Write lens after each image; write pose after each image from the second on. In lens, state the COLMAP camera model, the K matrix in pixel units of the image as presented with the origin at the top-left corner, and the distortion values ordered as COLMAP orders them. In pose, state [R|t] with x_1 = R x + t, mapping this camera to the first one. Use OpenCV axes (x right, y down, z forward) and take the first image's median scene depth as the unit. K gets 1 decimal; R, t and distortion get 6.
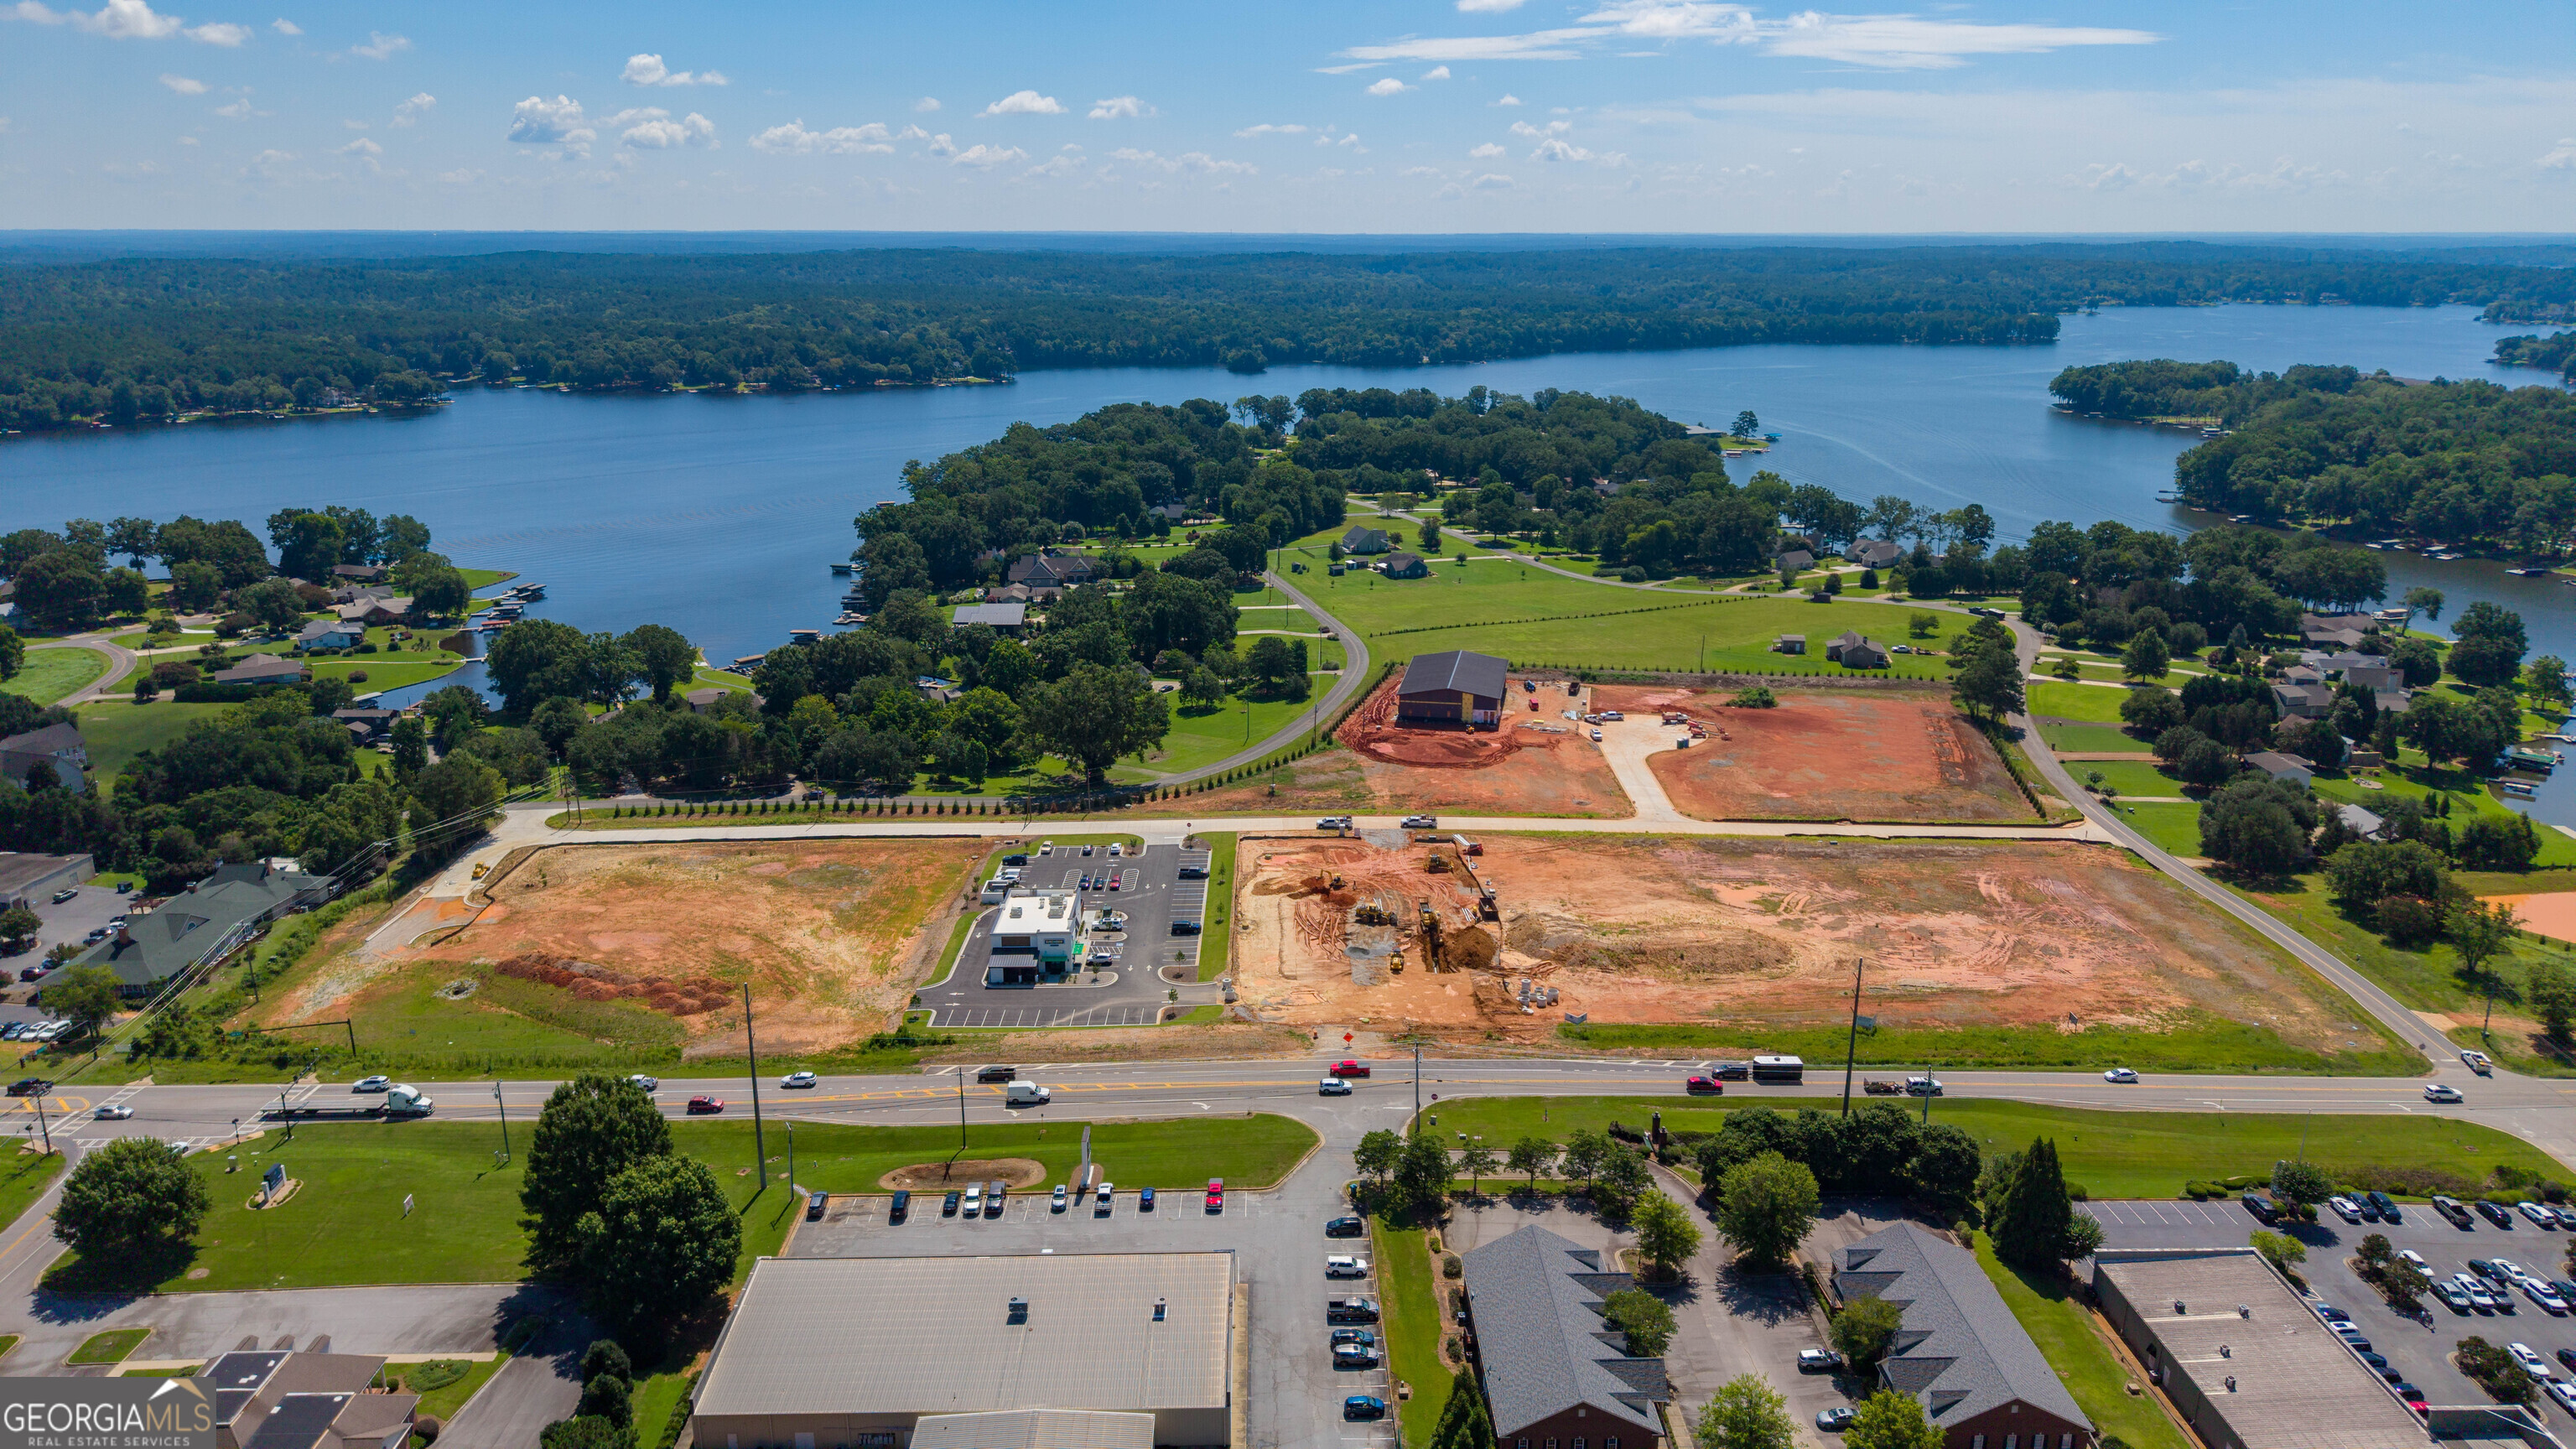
lens RADIAL K [[1739.1, 0, 1286.9], [0, 1739.1, 611.7], [0, 0, 1]] dist [0.055023, -0.068161]
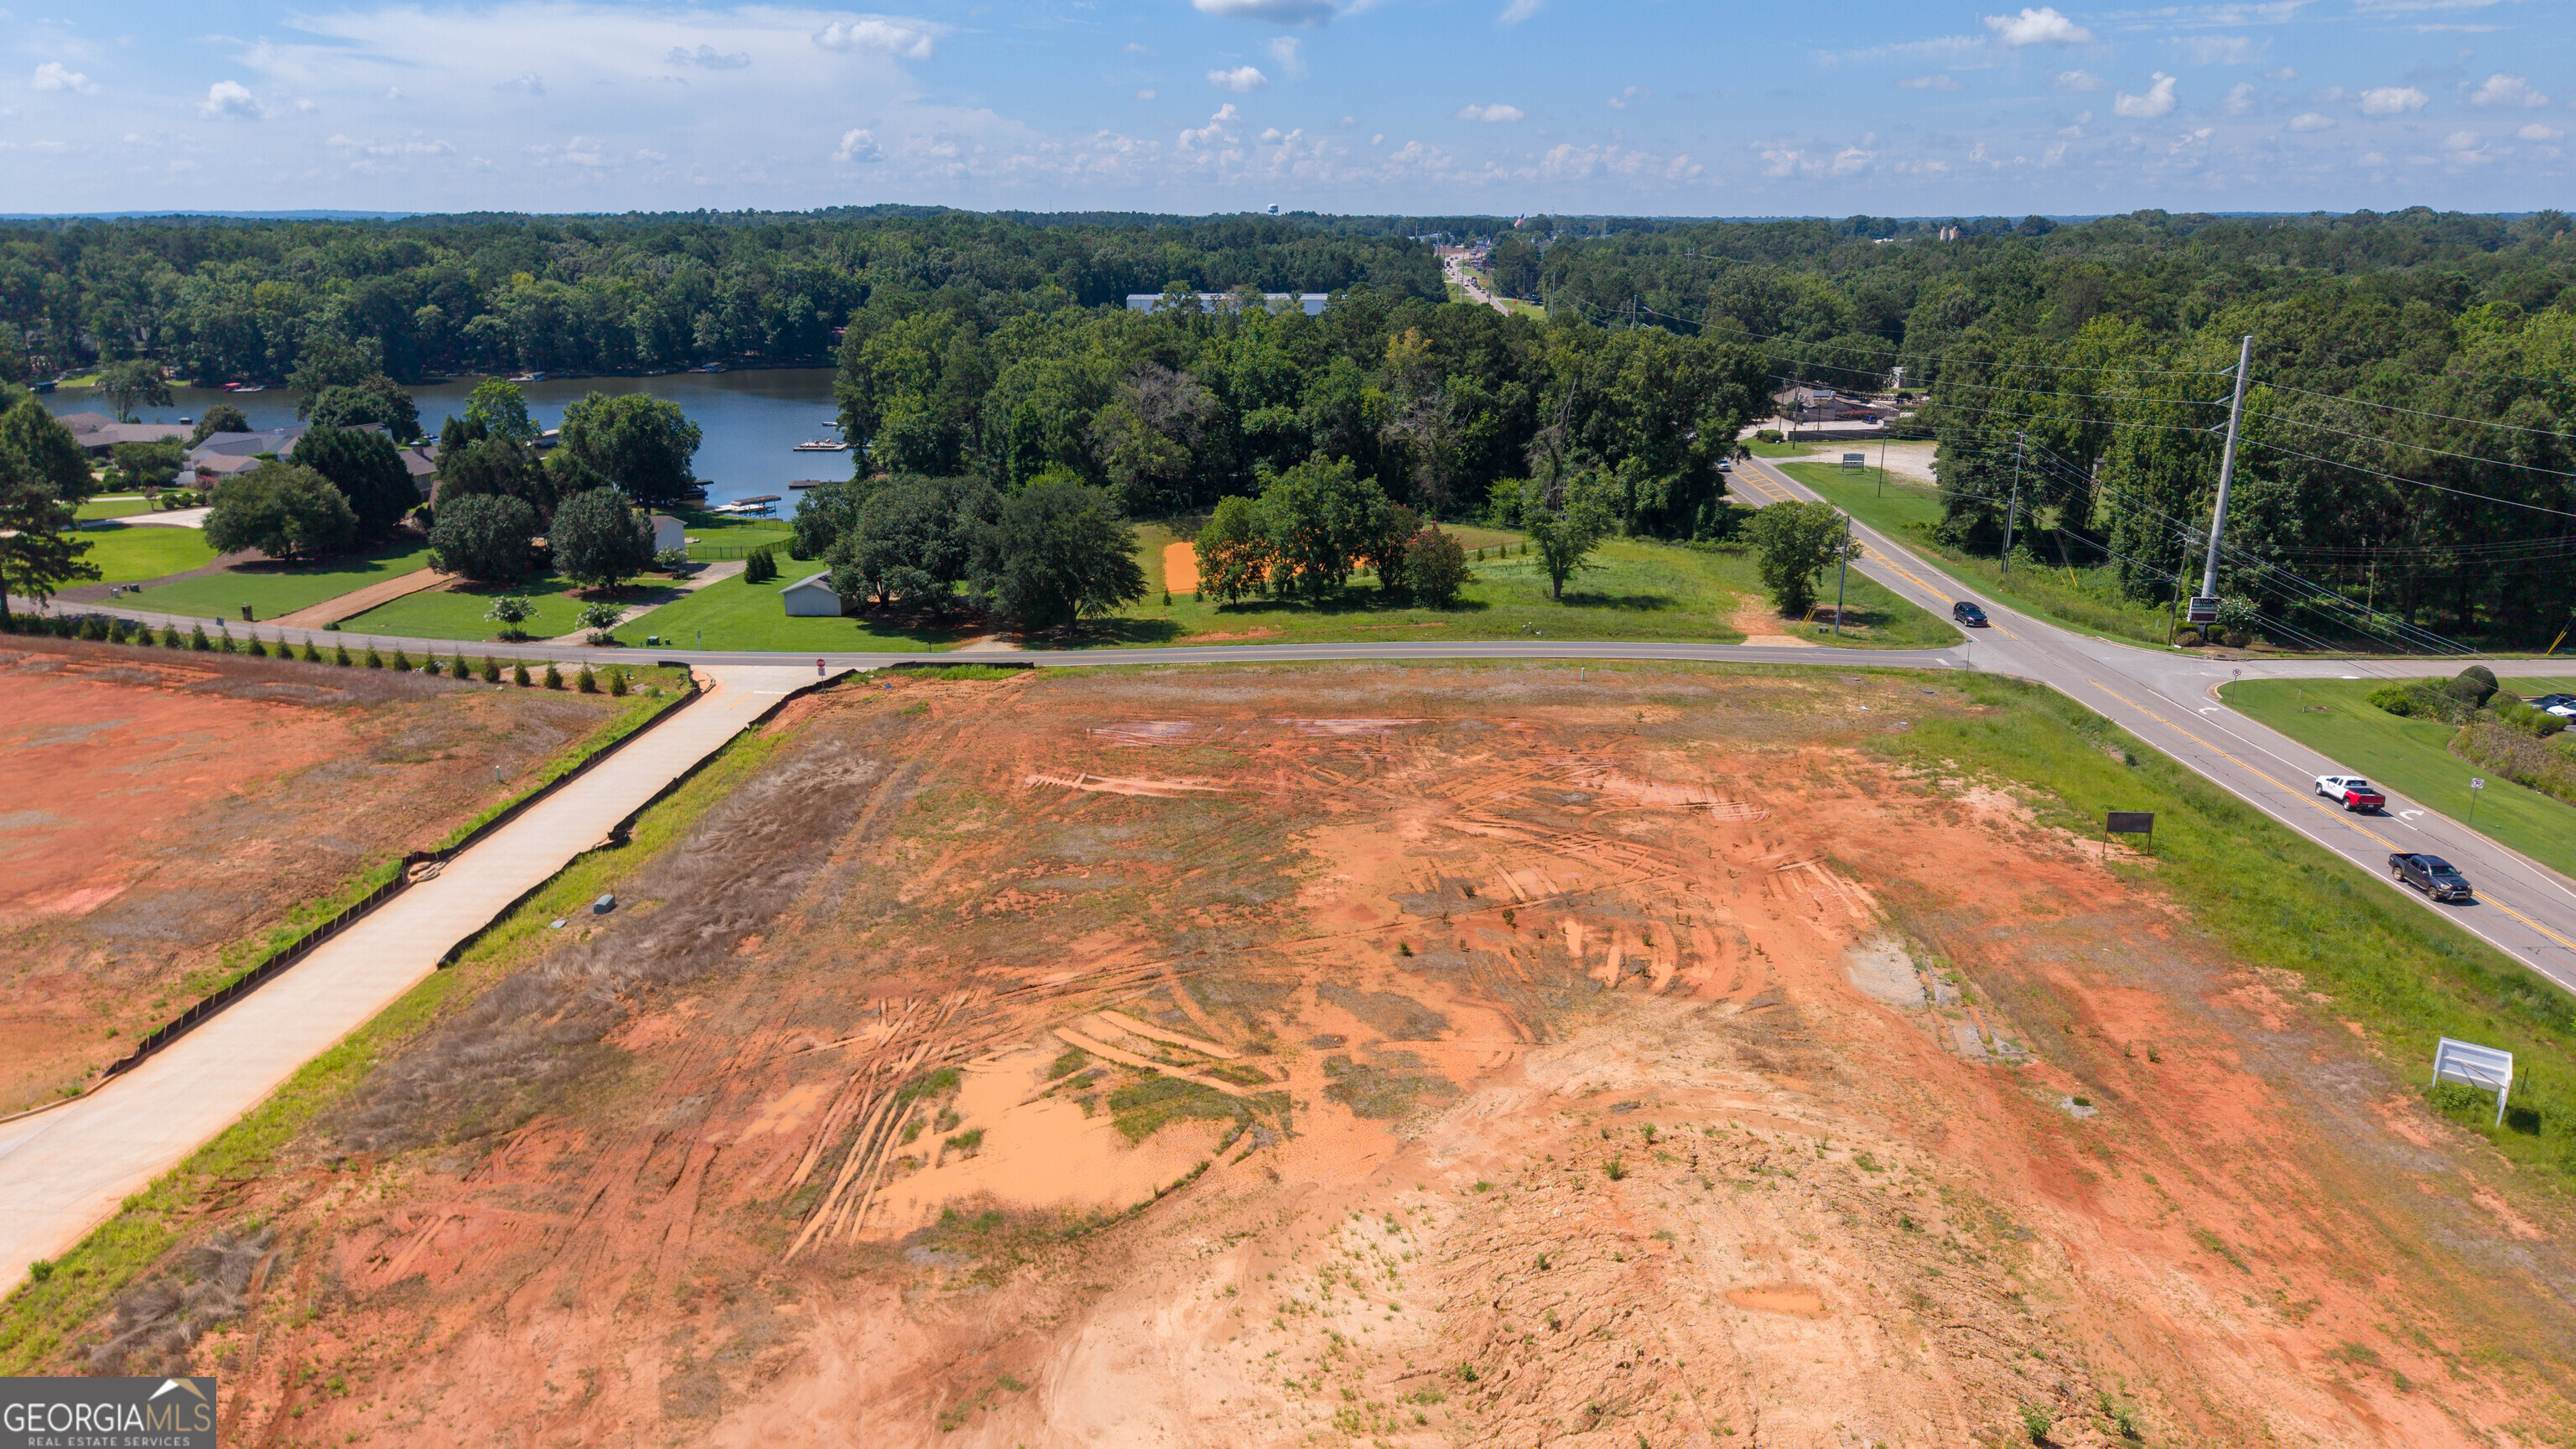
lens RADIAL K [[1721.6, 0, 1288.0], [0, 1721.6, 724.5], [0, 0, 1]] dist [0.021833, -0.021667]
pose [[0.055925, -0.277259, 0.959166, 0.056552], [0.212550, 0.941955, 0.259891, 0.051926], [-0.975548, 0.189337, 0.111611, 0.787292]]
